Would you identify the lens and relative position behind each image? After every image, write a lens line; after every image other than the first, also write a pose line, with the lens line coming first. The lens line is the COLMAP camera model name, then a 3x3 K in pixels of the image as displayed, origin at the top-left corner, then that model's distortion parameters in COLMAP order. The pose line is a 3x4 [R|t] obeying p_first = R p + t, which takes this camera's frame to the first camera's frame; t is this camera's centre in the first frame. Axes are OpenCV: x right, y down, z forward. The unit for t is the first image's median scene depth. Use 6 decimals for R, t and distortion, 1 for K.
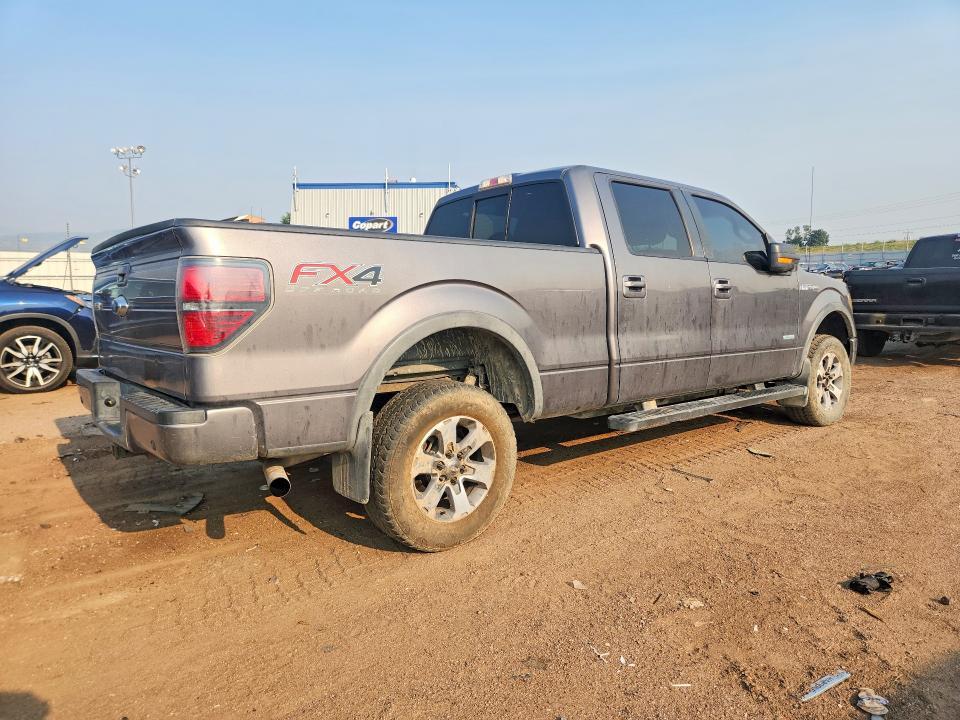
lens RADIAL K [[651.1, 0, 480.0], [0, 651.1, 360.0], [0, 0, 1]] dist [0.001597, 0.000787]
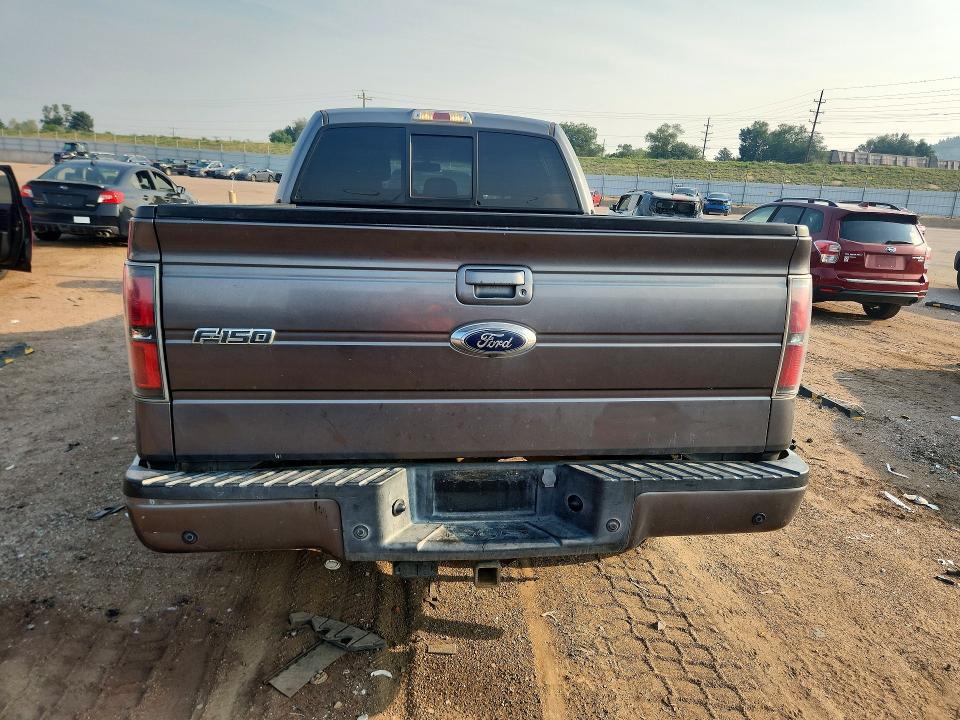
lens RADIAL K [[674.6, 0, 480.0], [0, 674.6, 360.0], [0, 0, 1]] dist [0.007207, 0.002514]
pose [[0.539005, -0.169733, 0.825024, -0.750109], [0.041838, 0.983672, 0.175038, -0.119655], [-0.841263, -0.059829, 0.537306, 0.489144]]
